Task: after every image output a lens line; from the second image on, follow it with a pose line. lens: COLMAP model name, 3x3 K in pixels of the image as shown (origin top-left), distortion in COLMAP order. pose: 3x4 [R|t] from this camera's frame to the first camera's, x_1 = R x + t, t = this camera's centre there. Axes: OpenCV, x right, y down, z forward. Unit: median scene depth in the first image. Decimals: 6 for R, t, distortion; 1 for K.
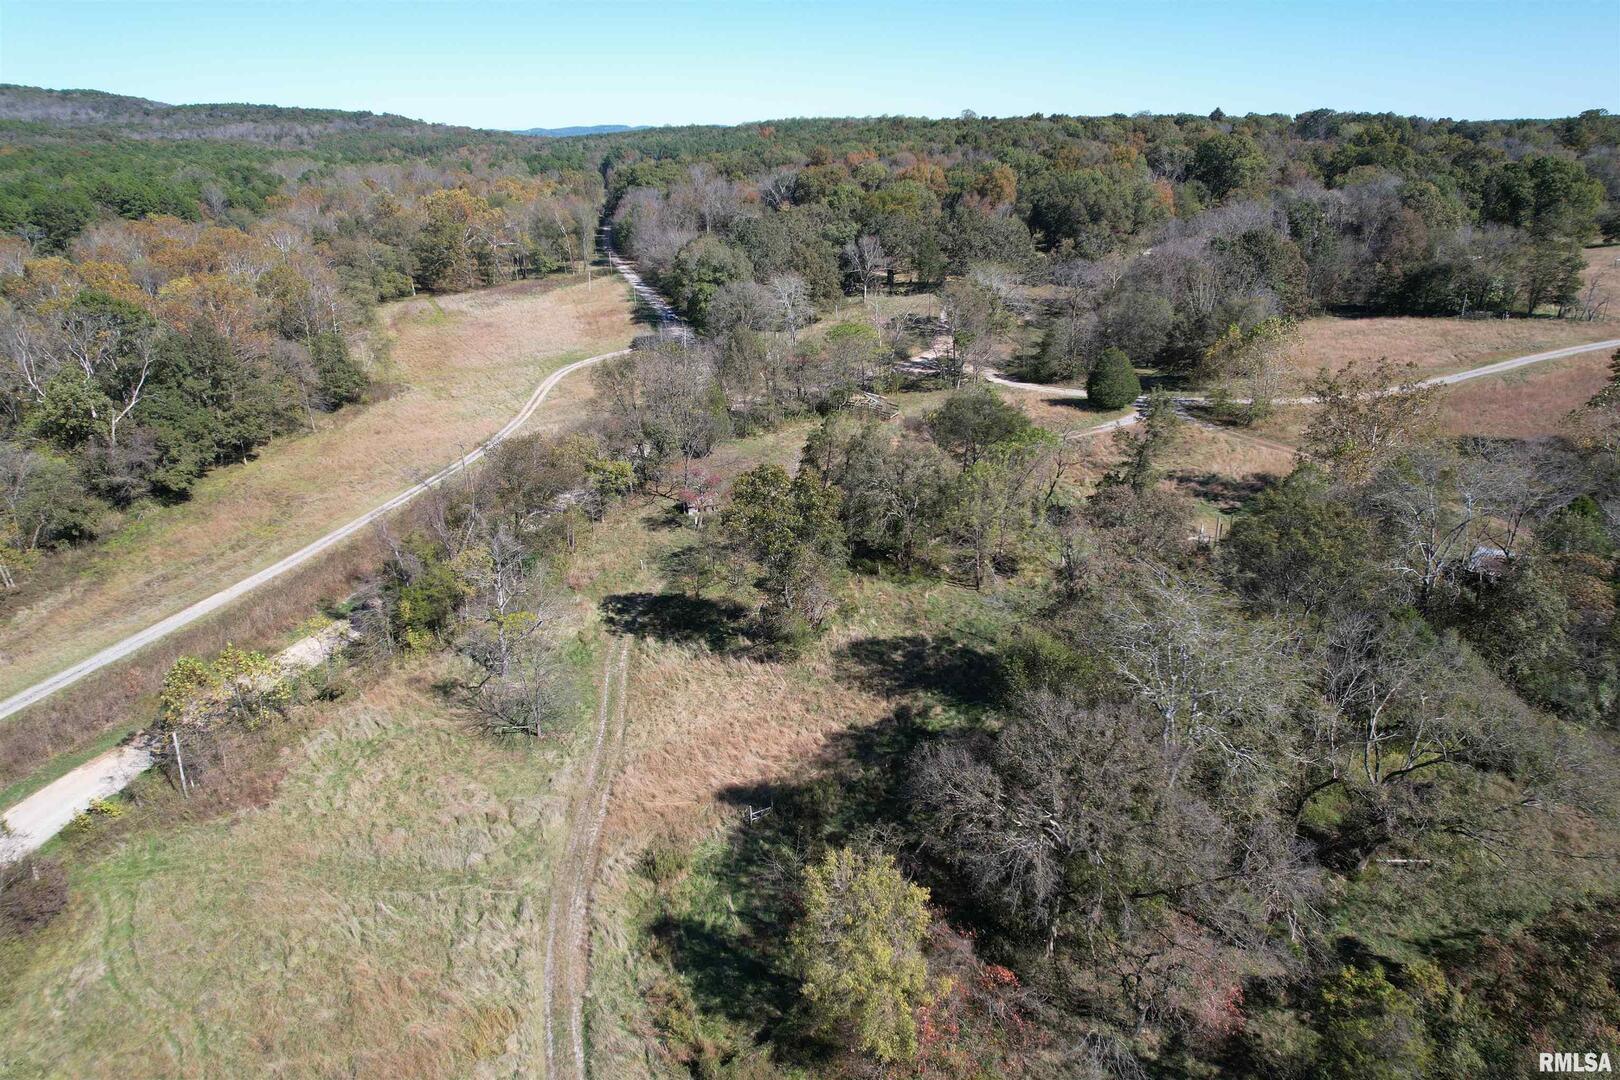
lens RADIAL K [[1048.2, 0, 803.6], [0, 1048.2, 535.1], [0, 0, 1]] dist [-0.071428, 0.066914]
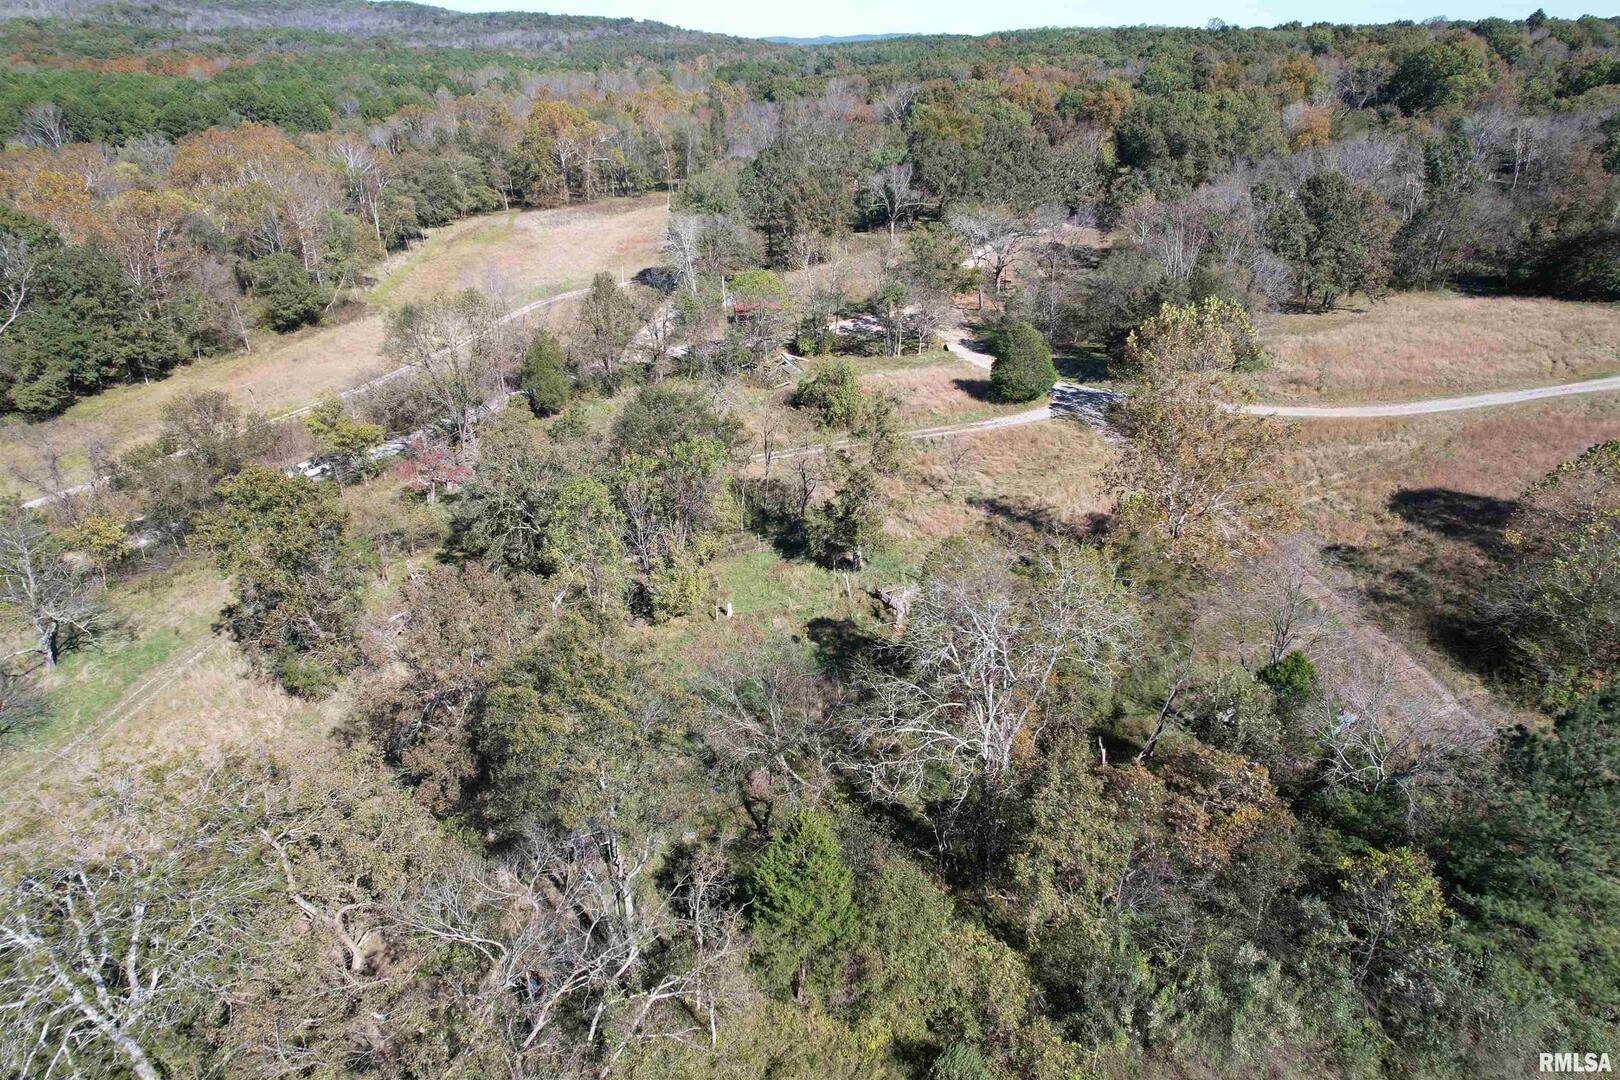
lens RADIAL K [[1048.2, 0, 832.5], [0, 1048.2, 528.2], [0, 0, 1]] dist [-0.071428, 0.066914]
pose [[0.965511, 0.111008, -0.235513, 0.099828], [-0.094322, 0.992241, 0.081005, -0.020861], [0.242678, -0.055997, 0.968490, 0.052603]]
